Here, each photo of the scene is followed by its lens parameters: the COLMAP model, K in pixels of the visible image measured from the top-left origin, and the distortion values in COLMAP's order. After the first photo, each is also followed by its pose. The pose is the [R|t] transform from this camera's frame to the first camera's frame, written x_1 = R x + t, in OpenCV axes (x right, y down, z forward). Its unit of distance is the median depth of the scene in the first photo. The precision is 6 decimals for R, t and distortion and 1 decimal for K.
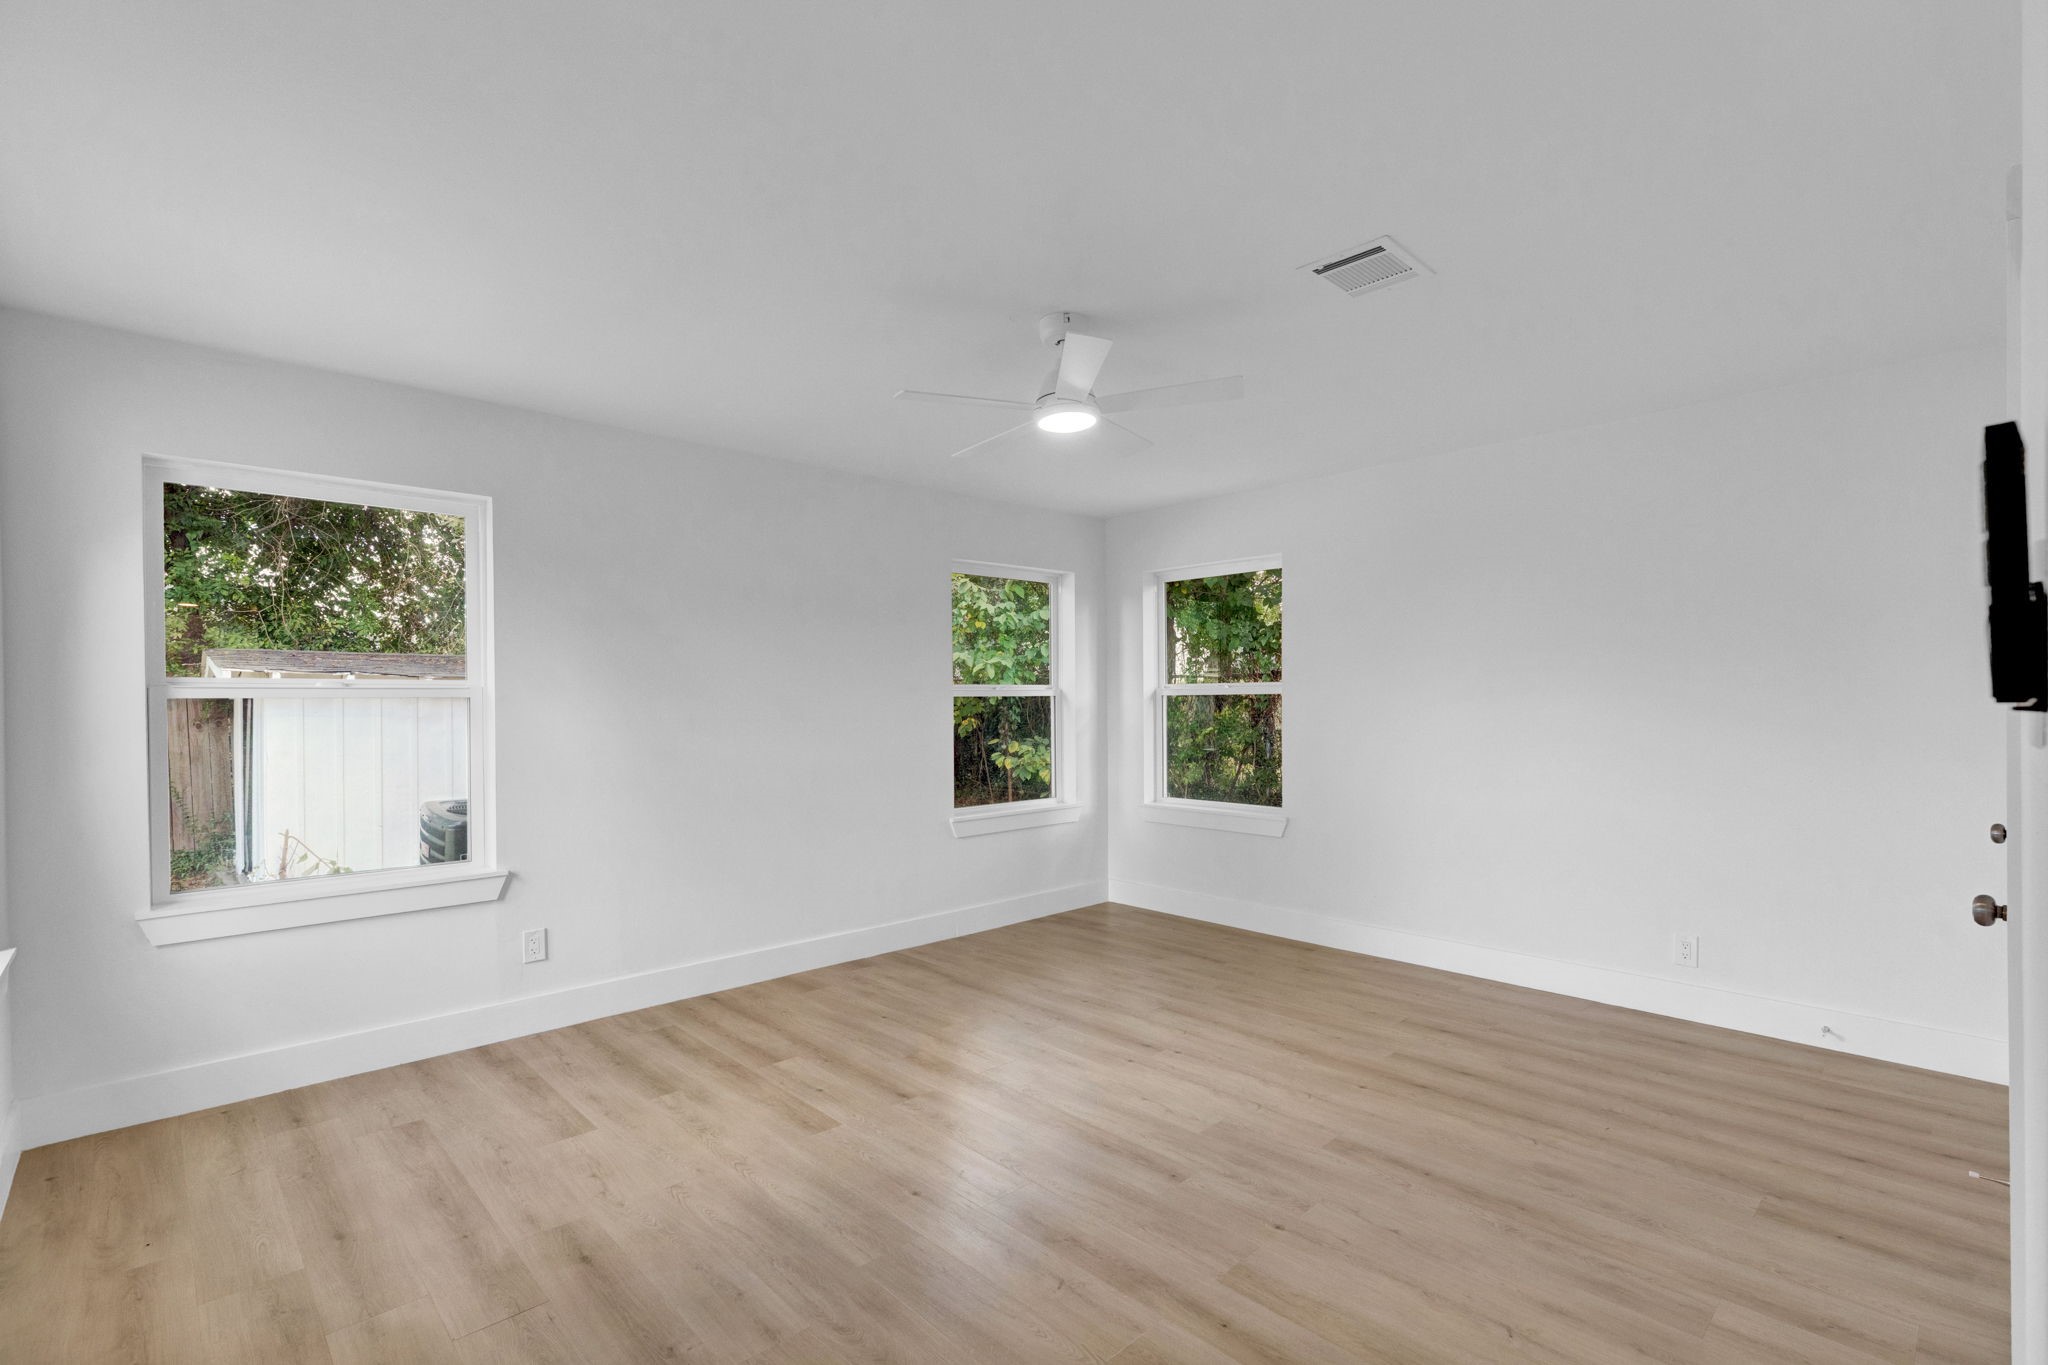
lens RADIAL K [[919.8, 0, 1017.7], [0, 919.8, 692.7], [0, 0, 1]] dist [0.000526, -0.001427]
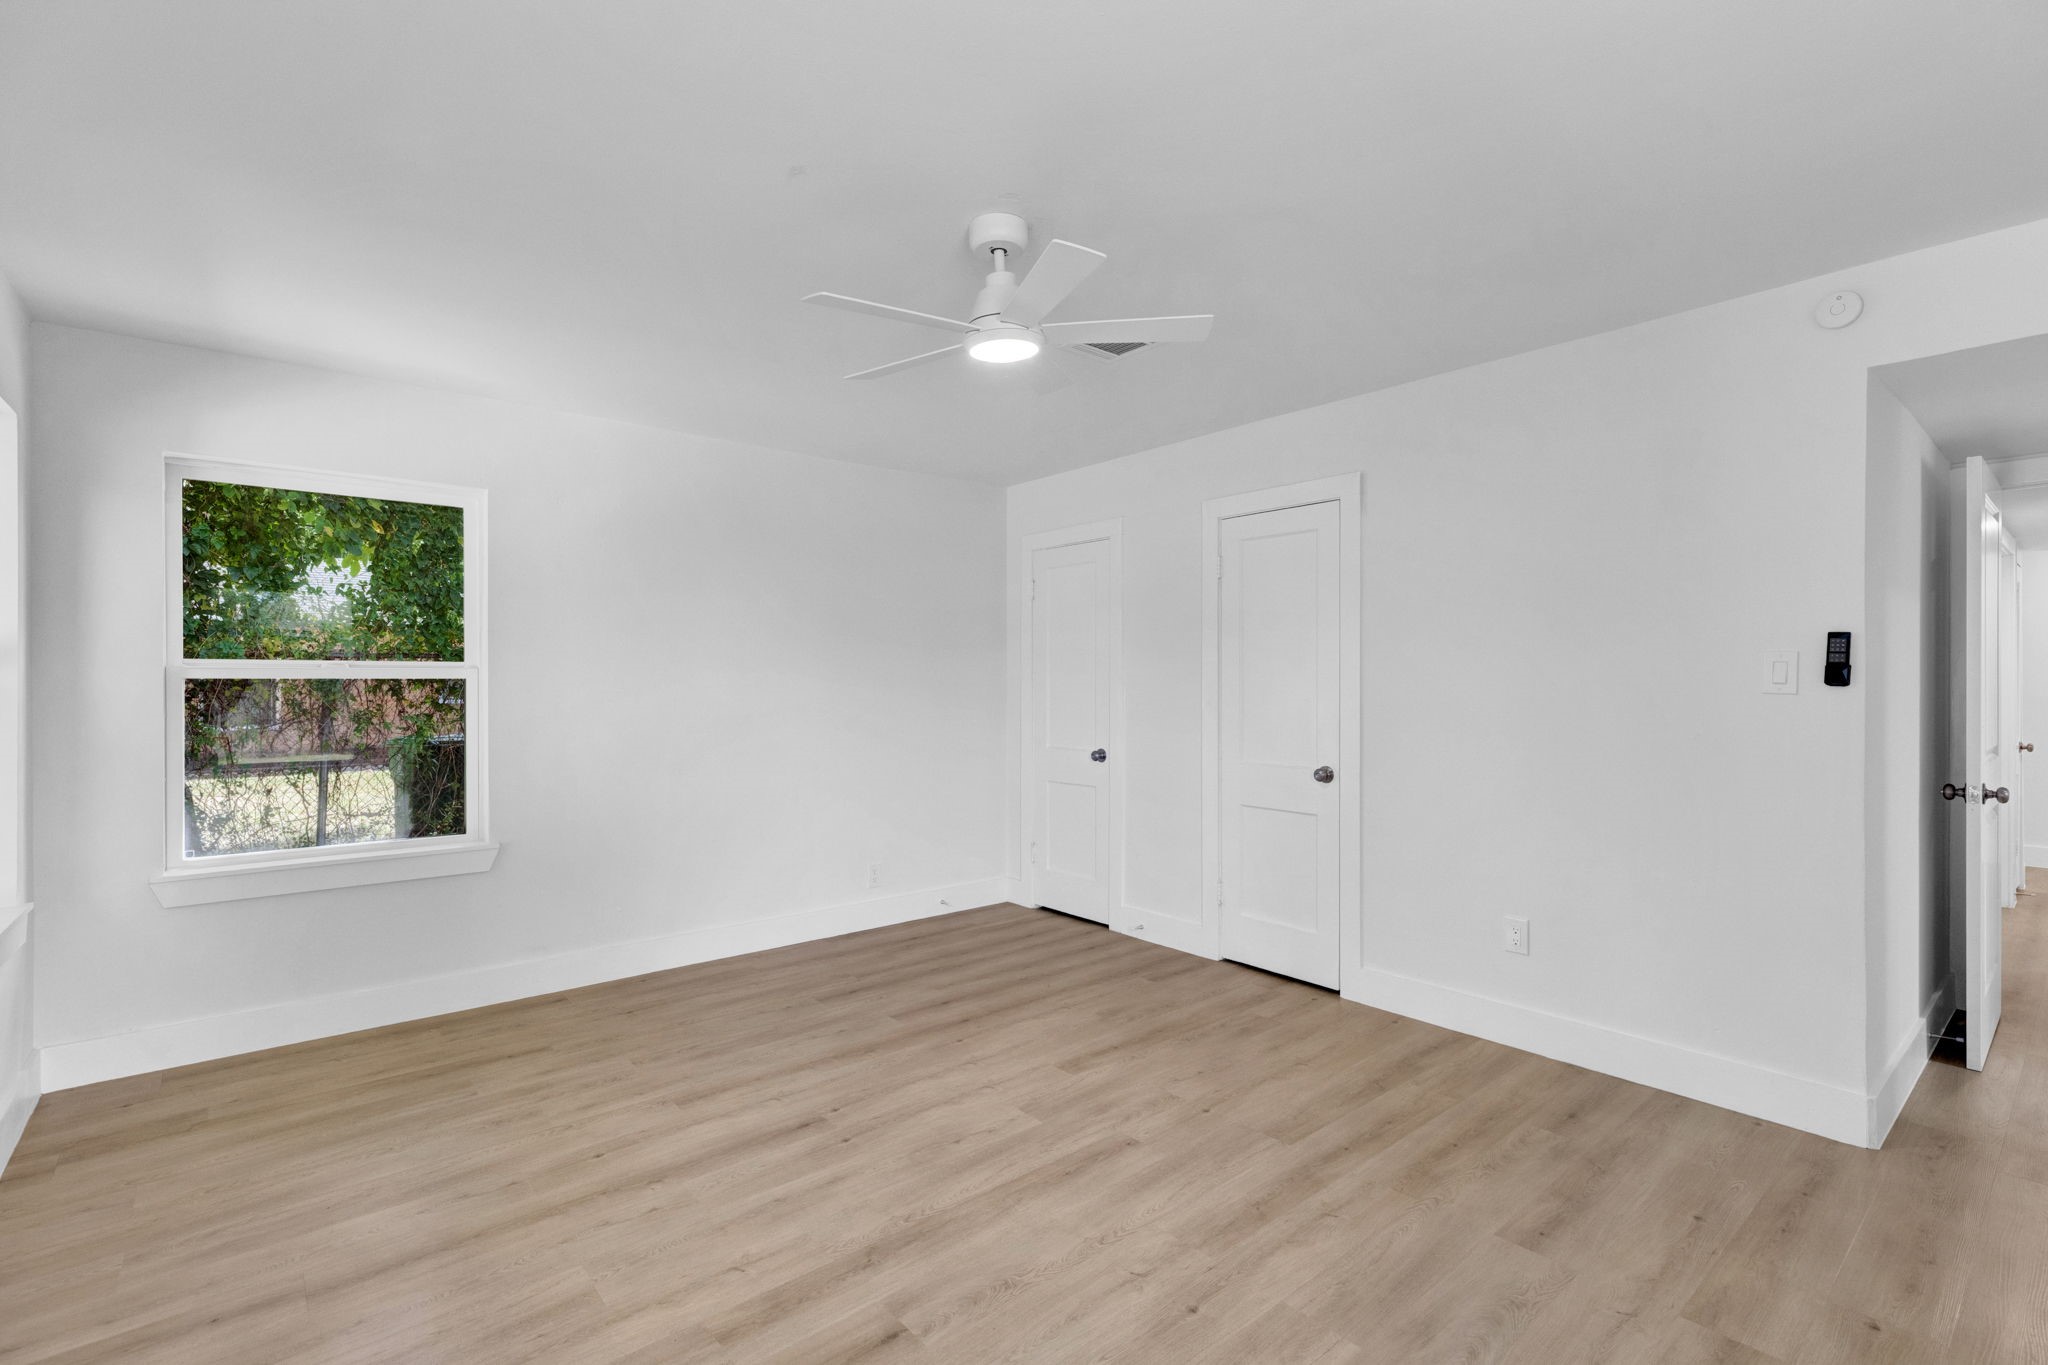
lens RADIAL K [[919.8, 0, 1017.9], [0, 919.8, 682.4], [0, 0, 1]] dist [0.000526, -0.001427]
pose [[0.063102, 0.004837, 0.997995, -0.686827], [-0.004549, 0.999979, -0.004559, 0.007374], [-0.997997, -0.004252, 0.063123, 0.831359]]
